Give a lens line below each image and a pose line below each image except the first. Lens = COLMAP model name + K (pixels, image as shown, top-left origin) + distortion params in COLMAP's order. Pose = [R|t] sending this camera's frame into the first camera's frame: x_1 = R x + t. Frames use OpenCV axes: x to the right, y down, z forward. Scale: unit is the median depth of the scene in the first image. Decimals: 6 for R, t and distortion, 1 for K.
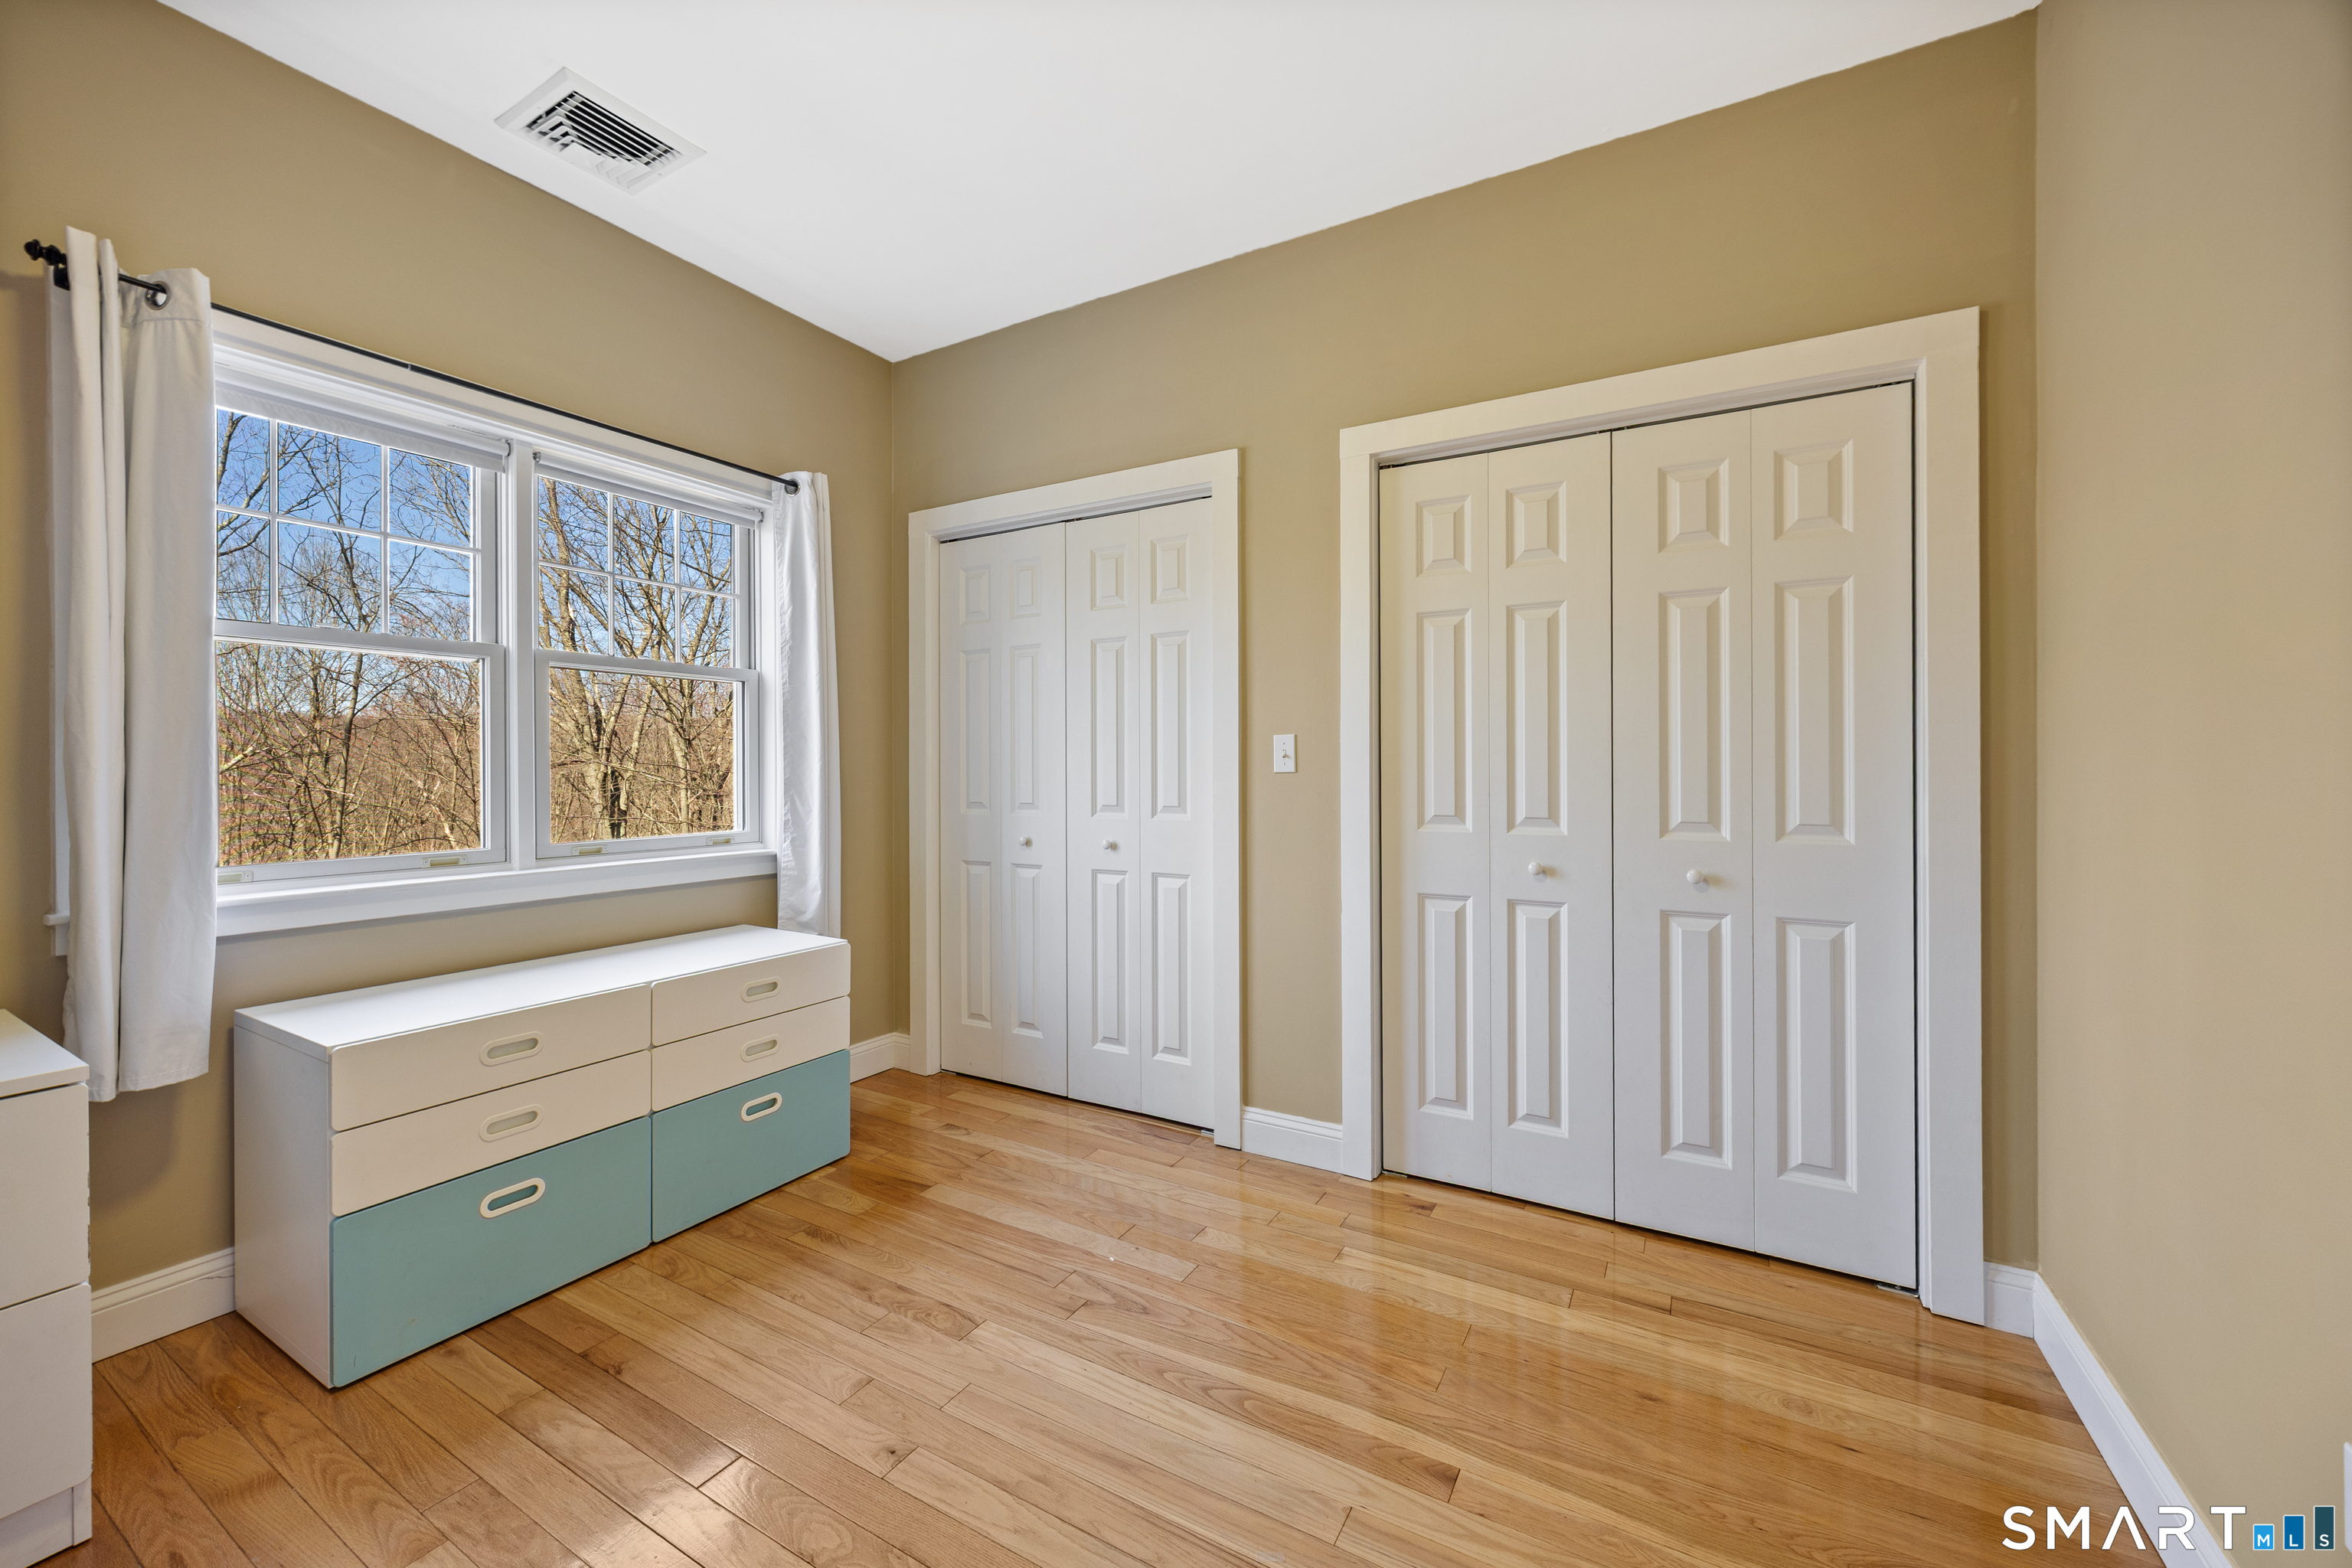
lens RADIAL K [[917.1, 0, 1177.3], [0, 917.1, 767.3], [0, 0, 1]] dist [-0.000627, 0.000049]
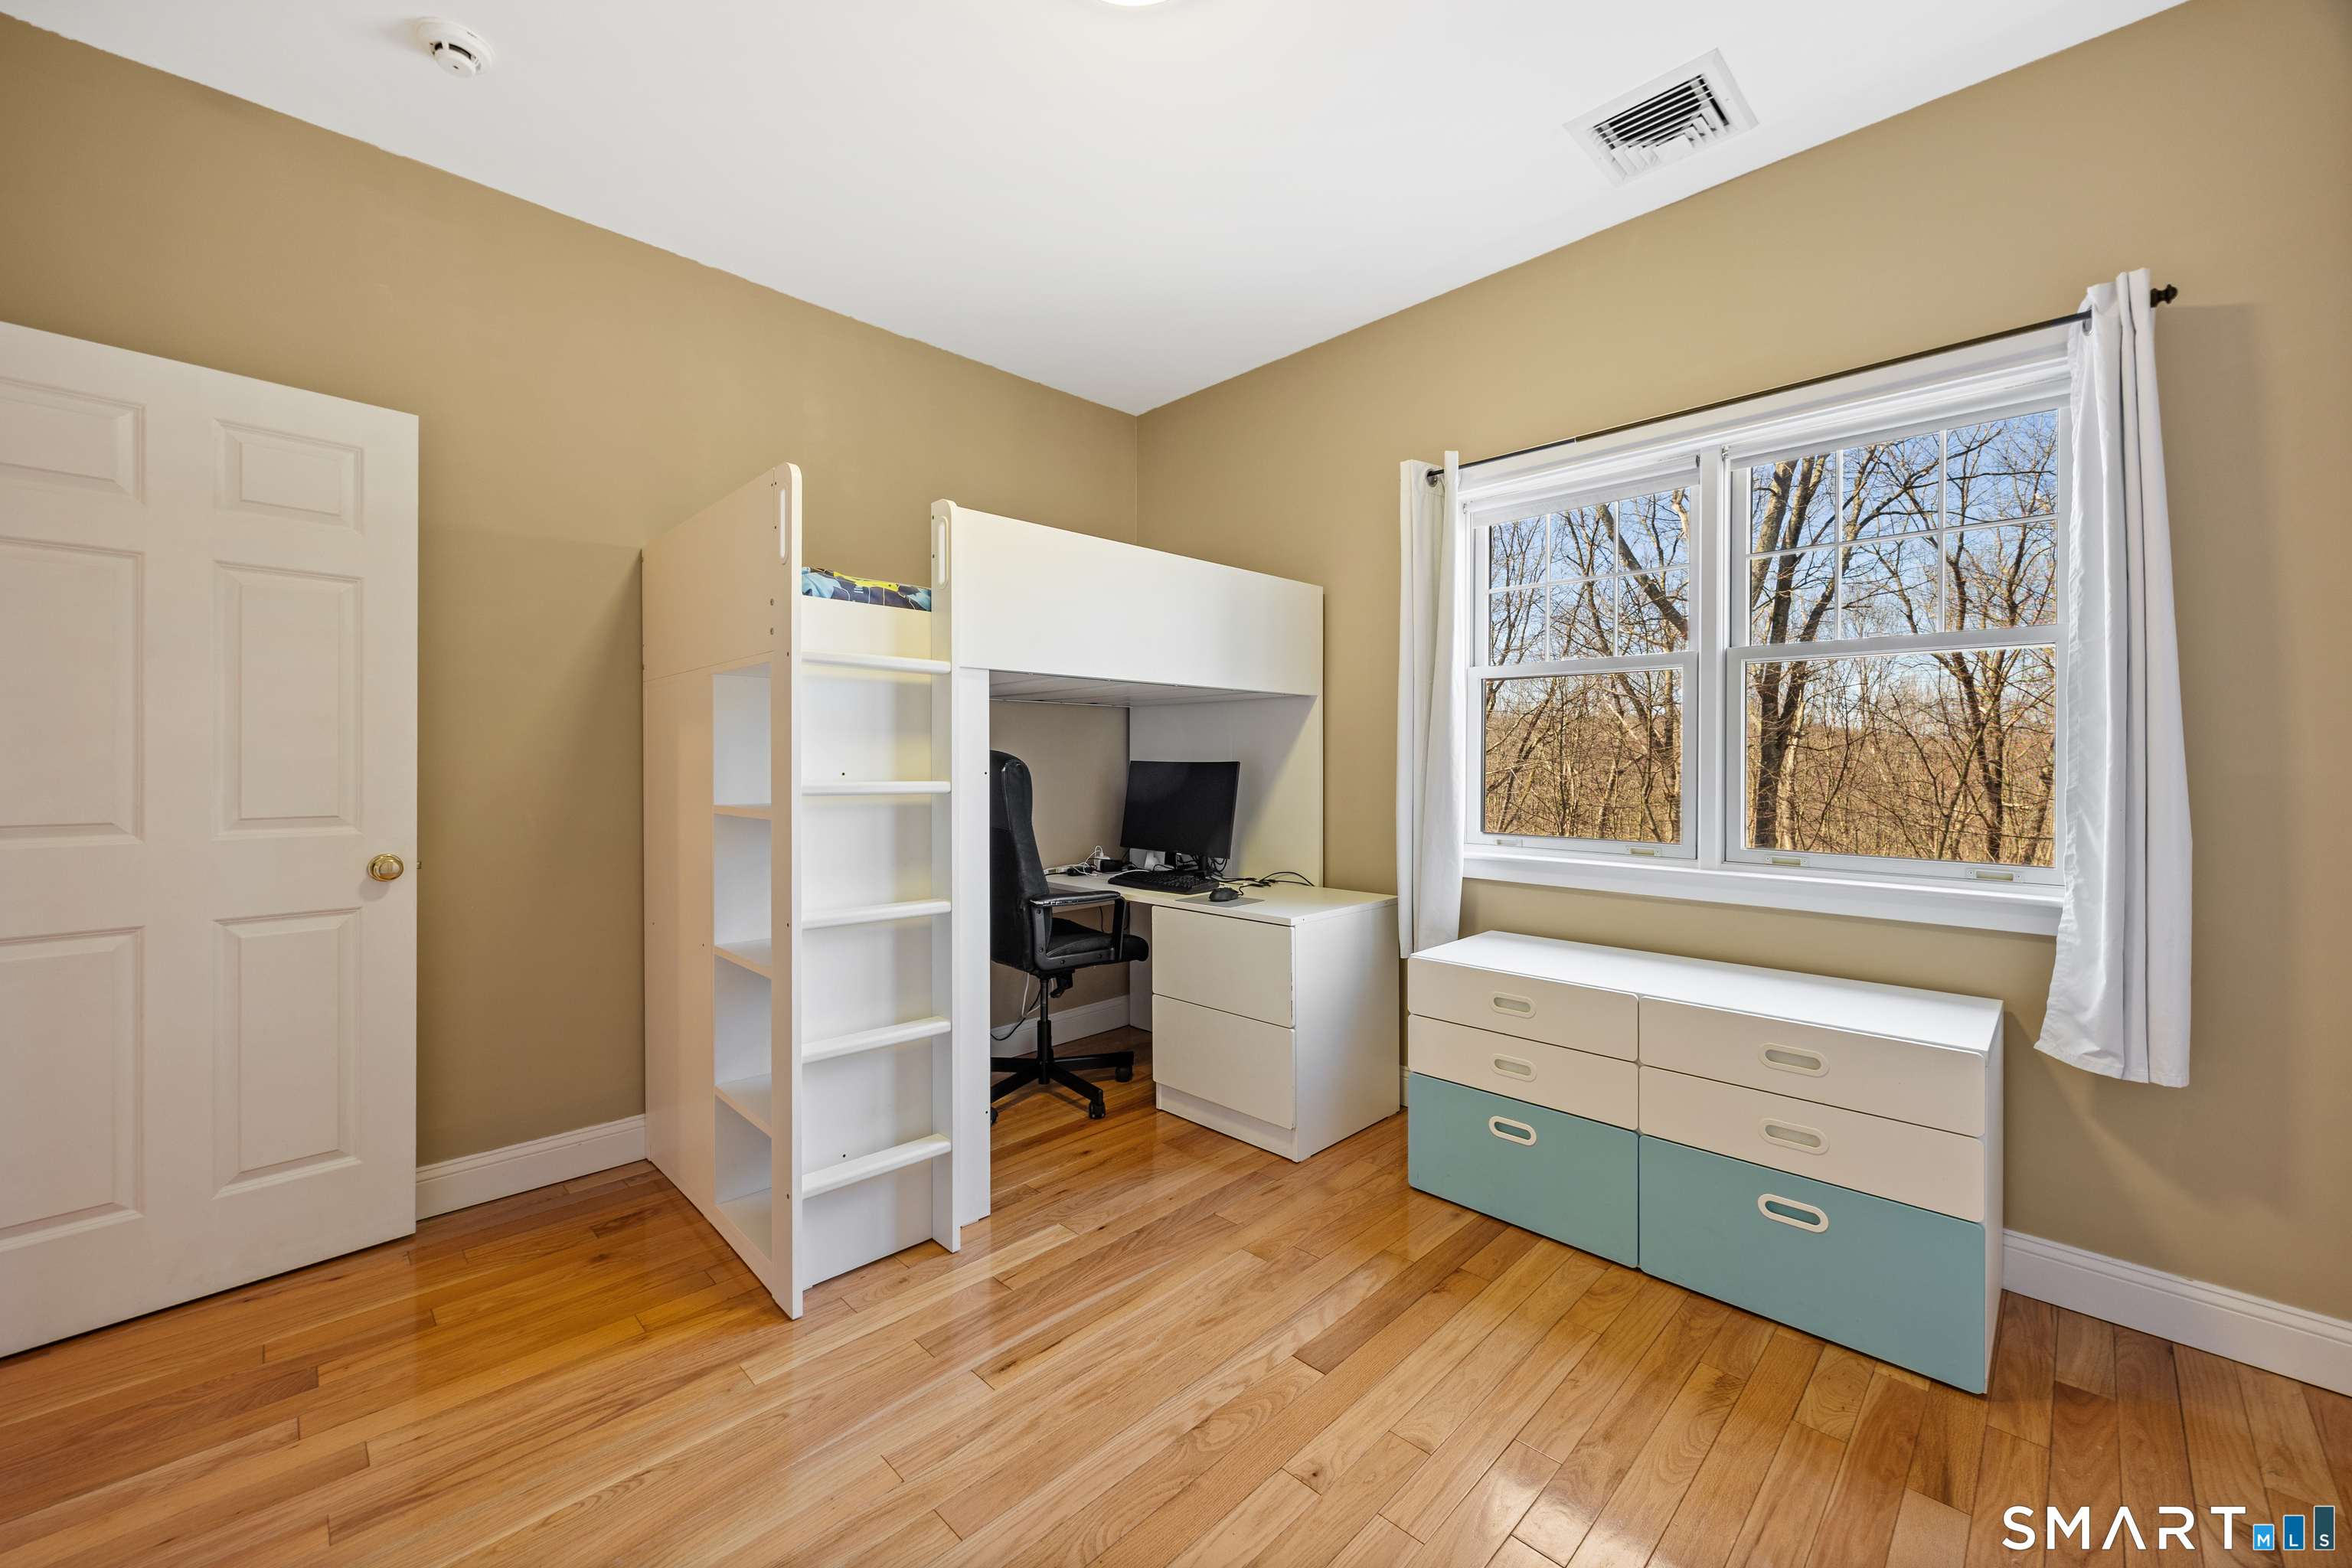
lens RADIAL K [[917.1, 0, 1182.9], [0, 917.1, 770.7], [0, 0, 1]] dist [-0.000627, 0.000049]
pose [[-0.256613, 0.008946, -0.966473, 0.479620], [-0.005452, 0.999928, 0.010703, -0.006409], [0.966499, 0.008016, -0.256546, 0.807285]]
